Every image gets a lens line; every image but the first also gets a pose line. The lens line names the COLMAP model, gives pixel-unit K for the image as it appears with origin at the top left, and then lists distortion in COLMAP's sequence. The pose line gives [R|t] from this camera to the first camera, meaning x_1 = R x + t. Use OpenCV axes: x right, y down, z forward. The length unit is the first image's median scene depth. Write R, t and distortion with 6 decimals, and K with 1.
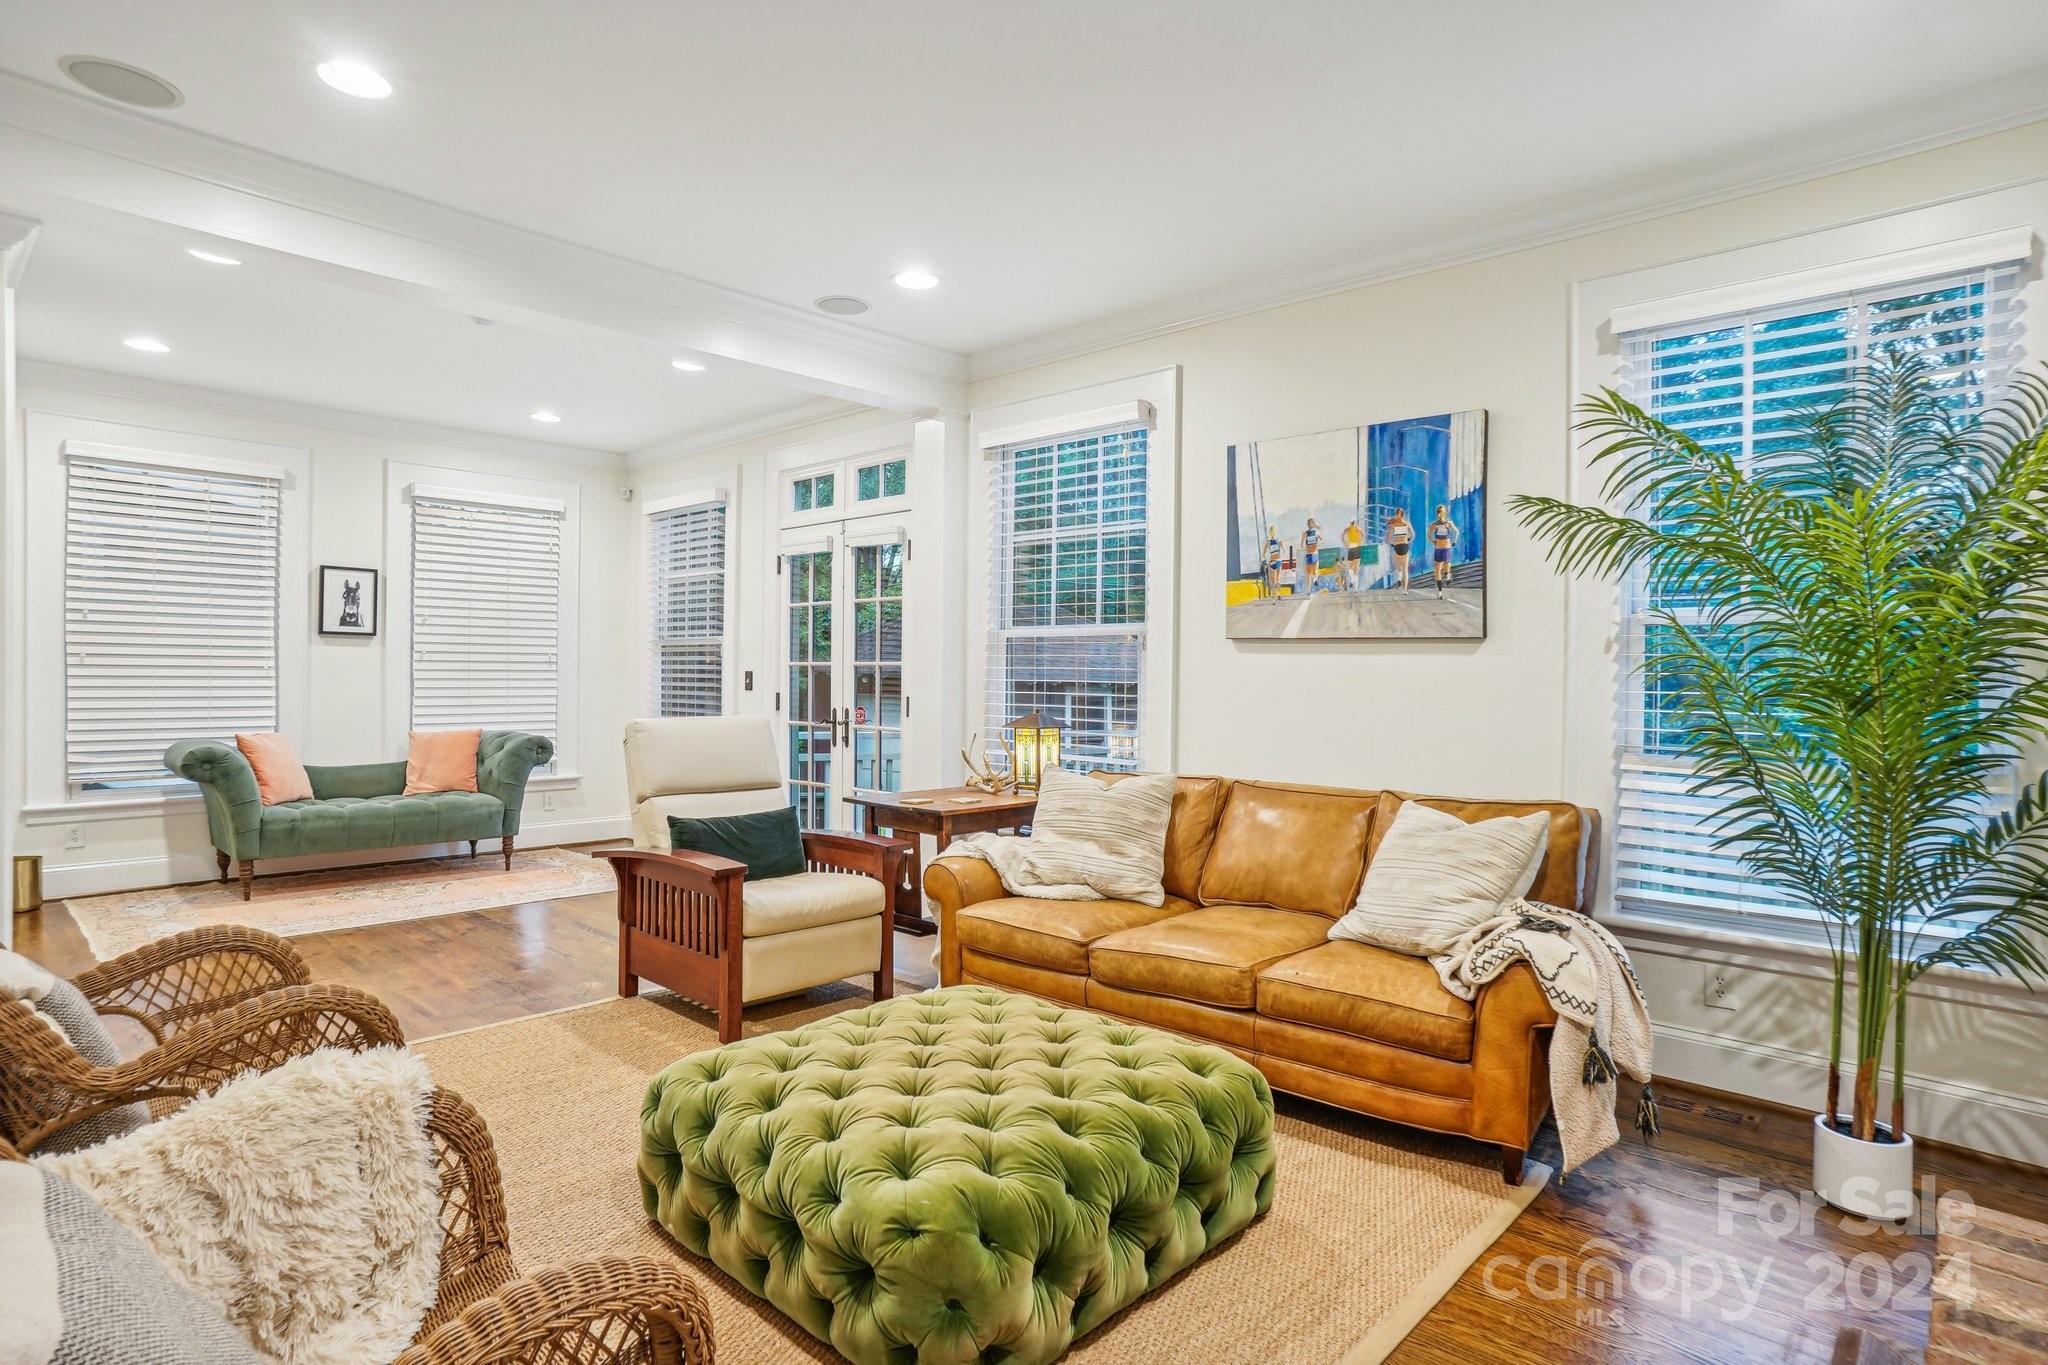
lens RADIAL K [[1089.3, 0, 1018.2], [0, 1089.3, 676.5], [0, 0, 1]] dist [-0.062926, 0.039598]
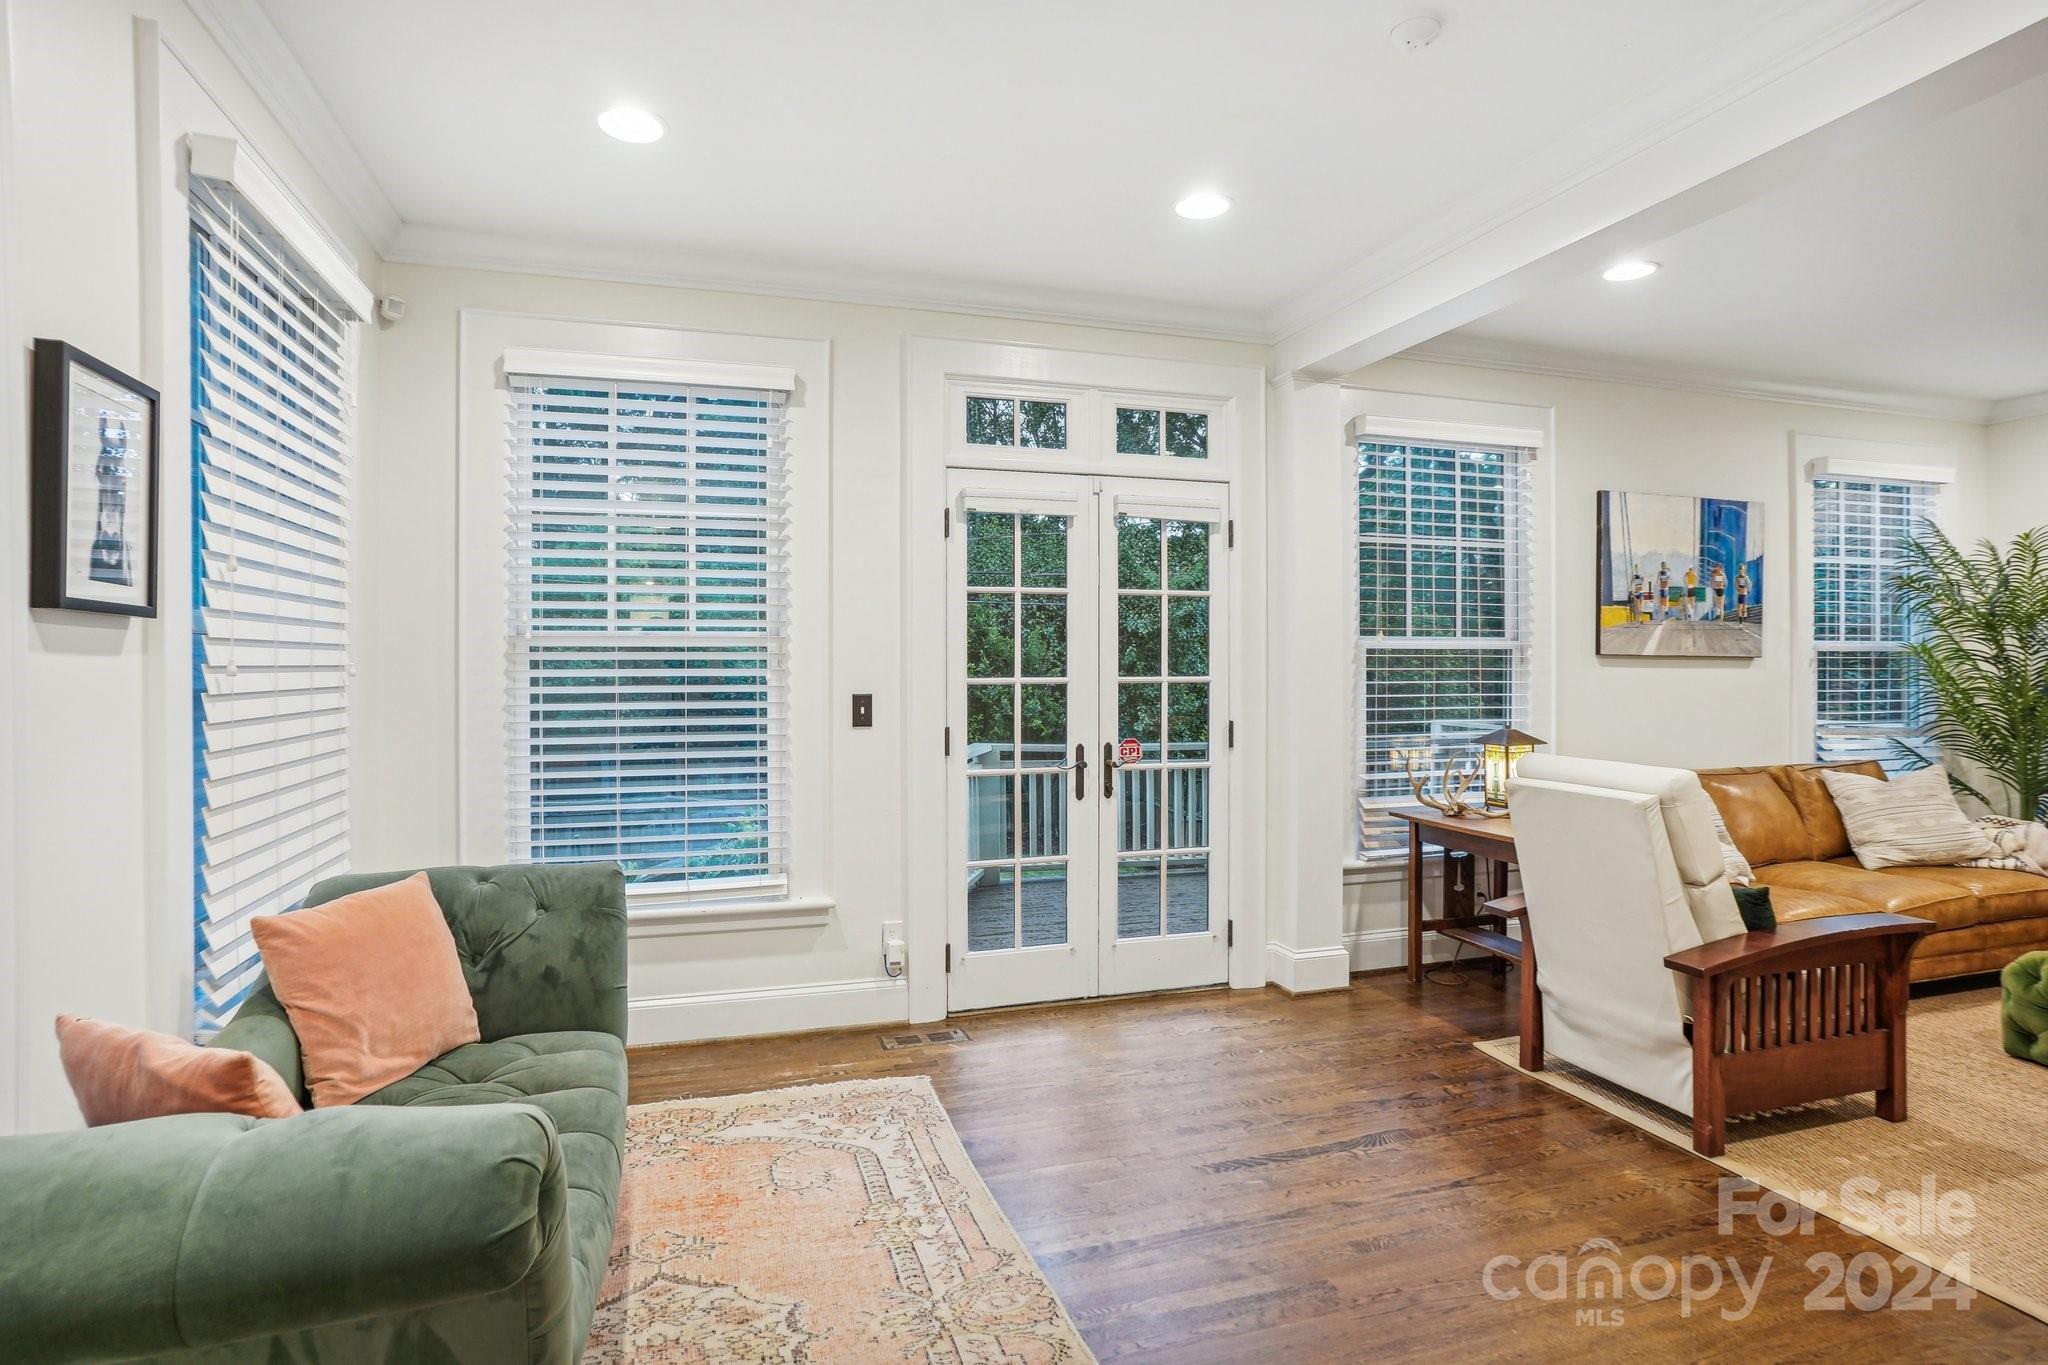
lens RADIAL K [[1089.3, 0, 1018.2], [0, 1089.3, 676.5], [0, 0, 1]] dist [-0.062926, 0.039598]
pose [[0.486263, 0.000748, 0.873812, -1.163315], [0.017623, 0.999788, -0.010662, -0.010874], [-0.873635, 0.020584, 0.486147, 1.027563]]
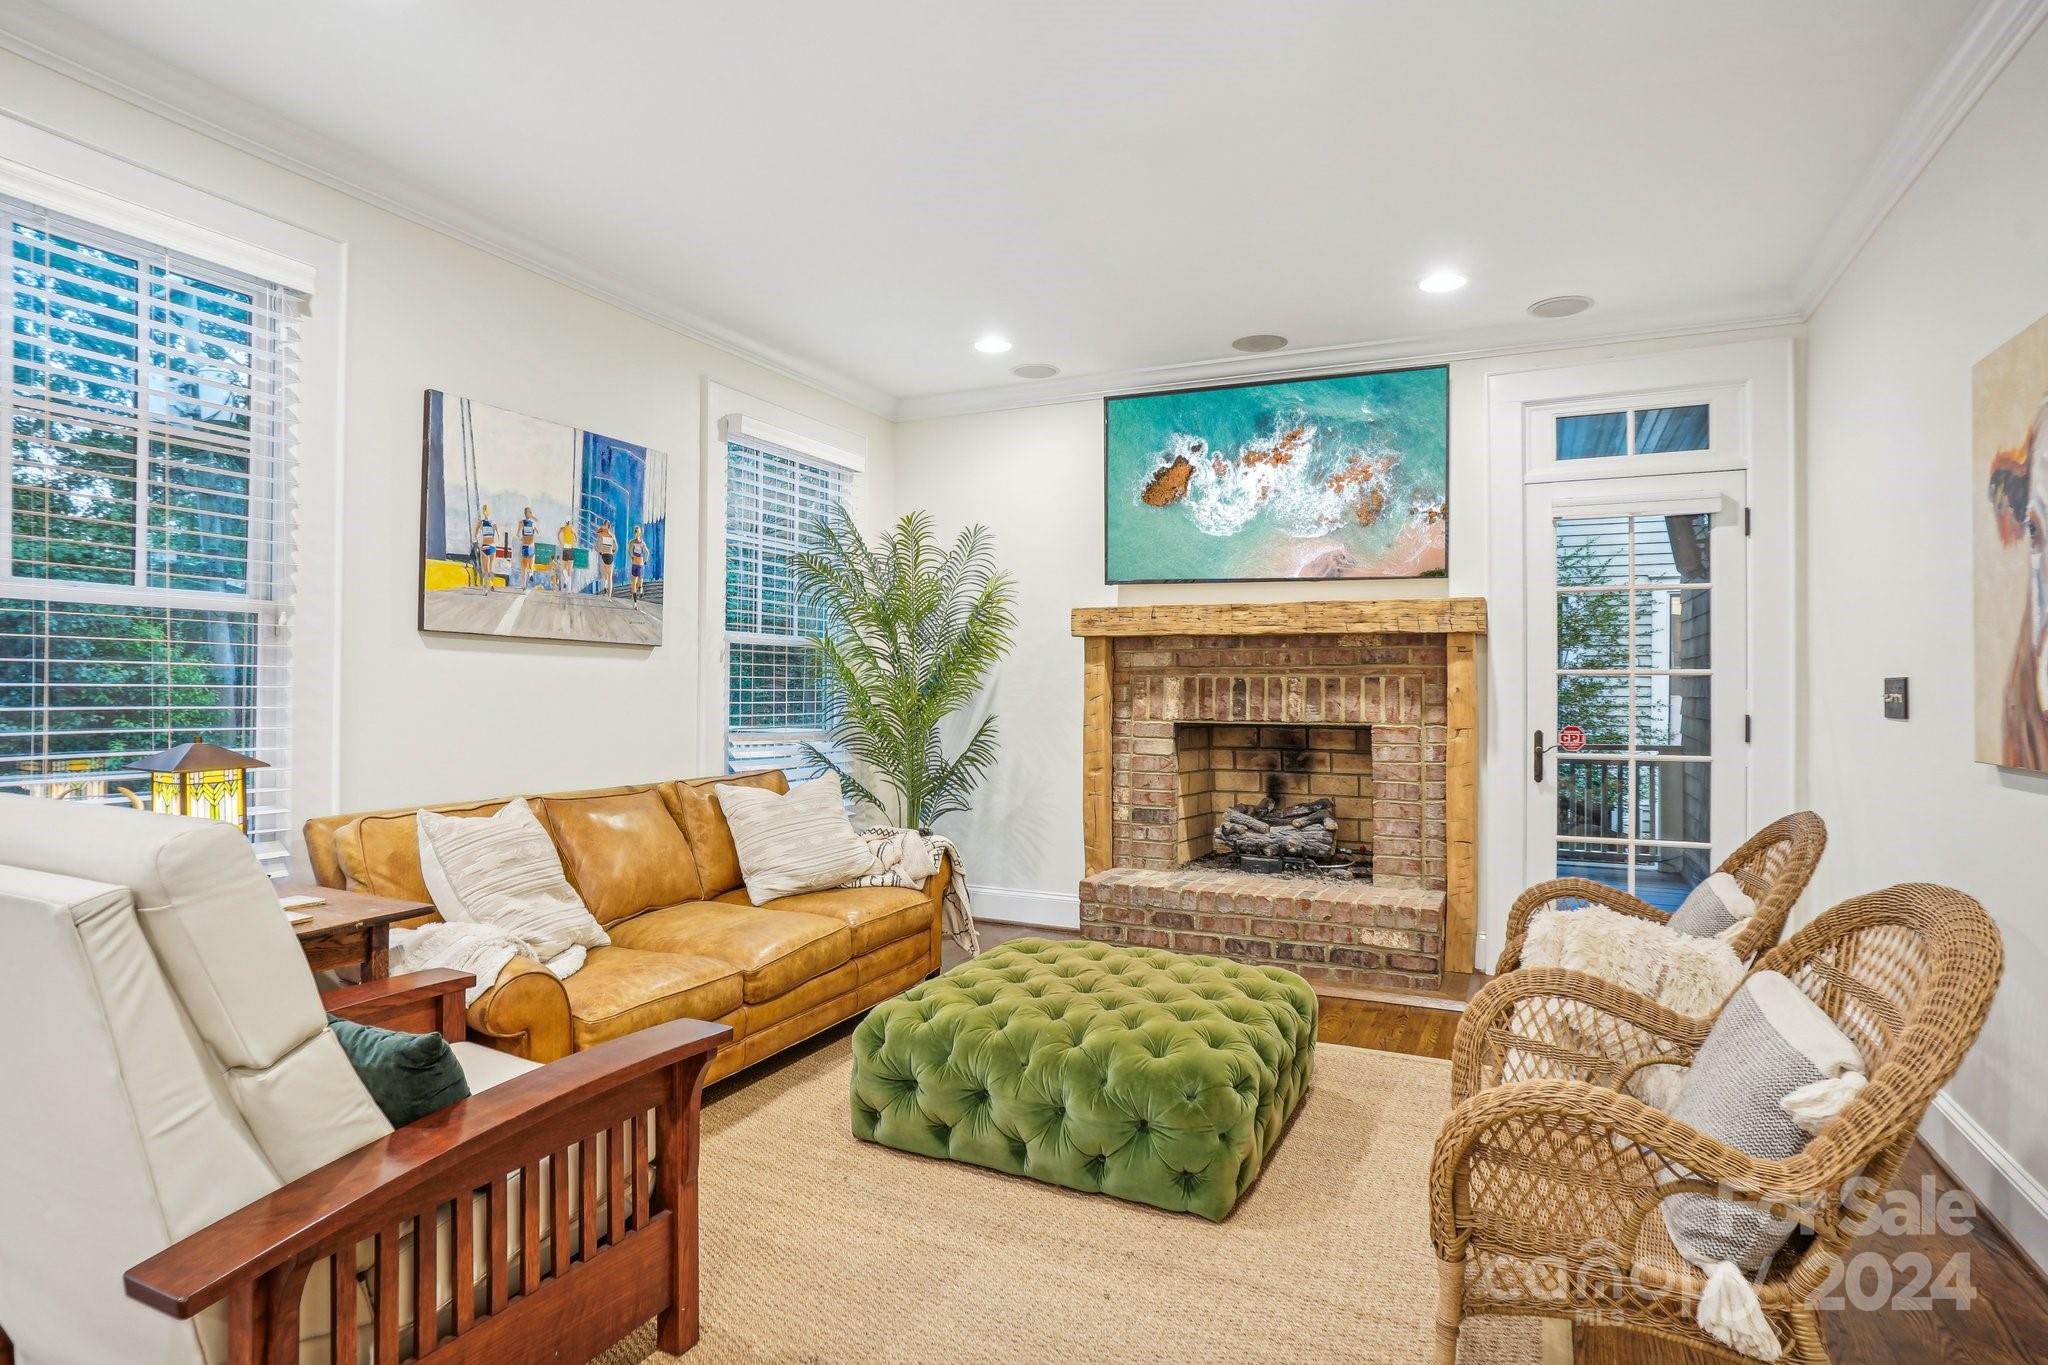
lens RADIAL K [[1089.3, 0, 1018.2], [0, 1089.3, 676.5], [0, 0, 1]] dist [-0.062926, 0.039598]
pose [[-0.296328, 0.015007, 0.954968, -0.708054], [0.013333, 0.999844, -0.011575, 0.013902], [-0.954993, 0.009303, -0.296482, 0.852015]]
